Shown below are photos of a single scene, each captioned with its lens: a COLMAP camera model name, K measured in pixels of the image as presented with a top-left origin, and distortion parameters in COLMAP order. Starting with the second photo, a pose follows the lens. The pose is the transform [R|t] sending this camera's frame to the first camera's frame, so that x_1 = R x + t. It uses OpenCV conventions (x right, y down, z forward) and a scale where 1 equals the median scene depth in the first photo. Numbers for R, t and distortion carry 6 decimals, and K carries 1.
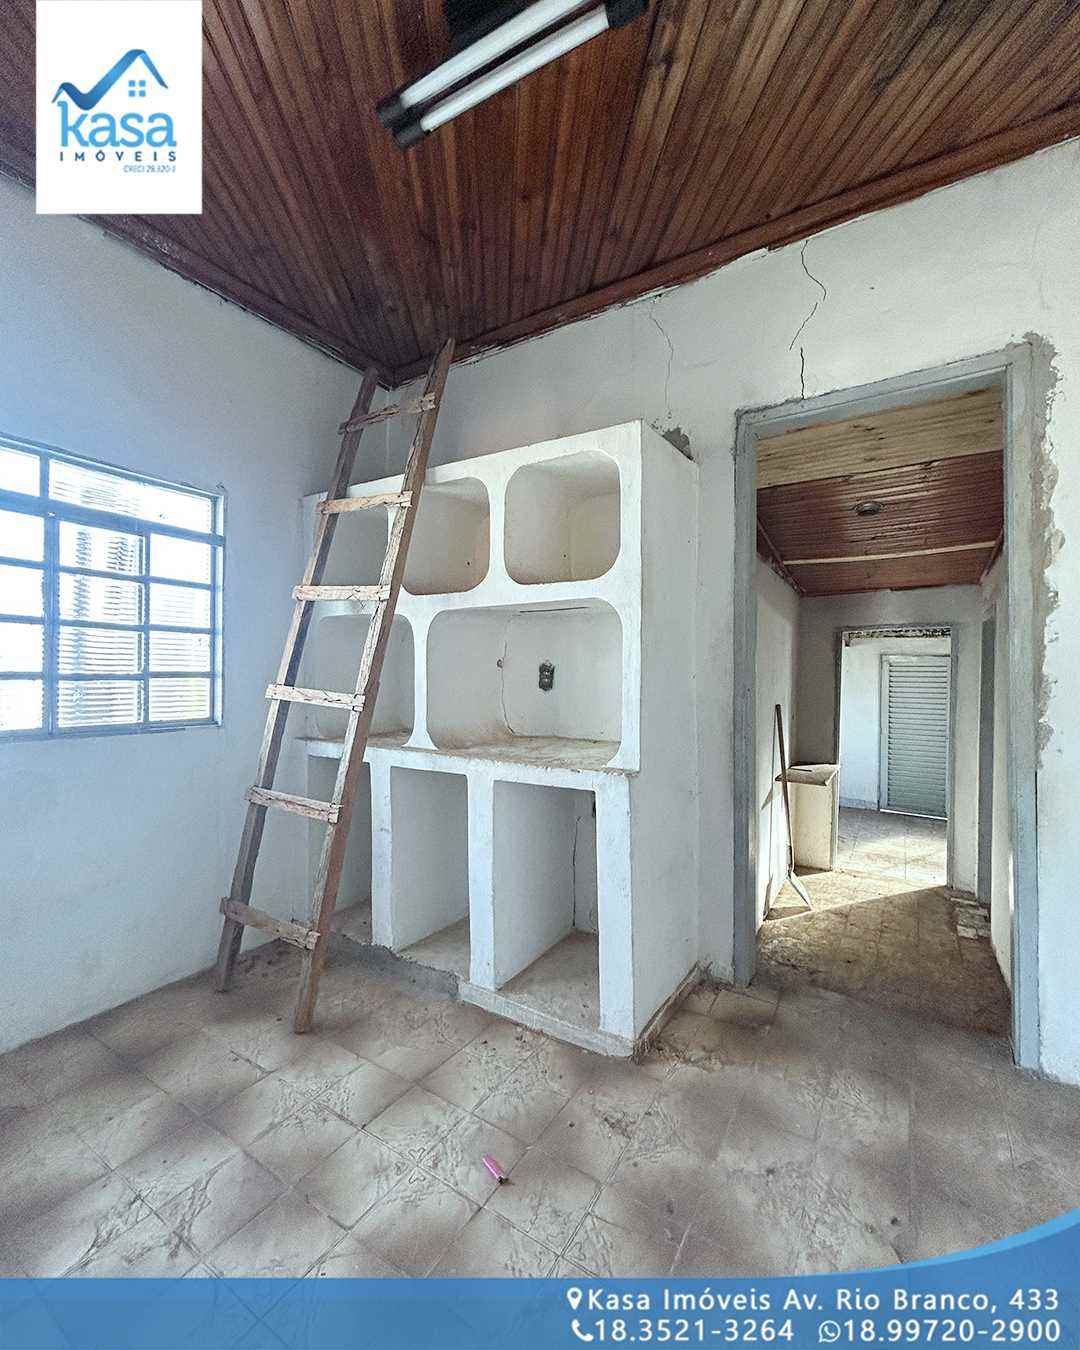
lens RADIAL K [[583.7, 0, 535.3], [0, 583.7, 671.4], [0, 0, 1]] dist [0.000123, 0.000598]
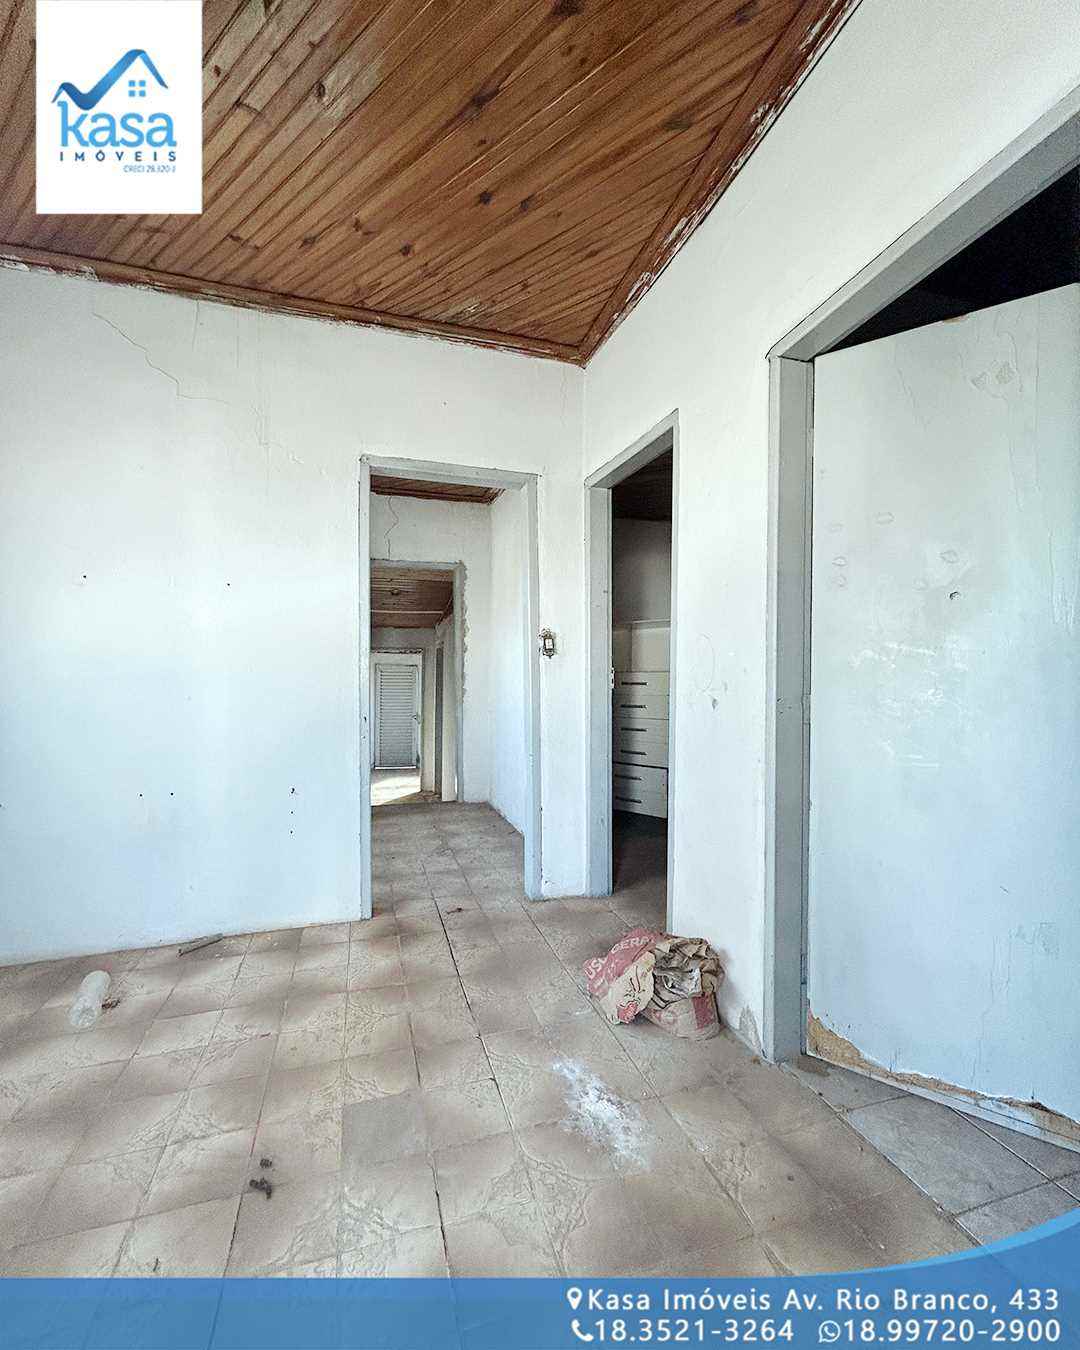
lens RADIAL K [[583.7, 0, 535.3], [0, 583.7, 671.4], [0, 0, 1]] dist [0.000123, 0.000598]
pose [[0.657700, 0.005565, 0.753259, -0.490548], [0.003840, 0.999935, -0.010740, 0.013792], [-0.753270, 0.009956, 0.657636, -0.533600]]
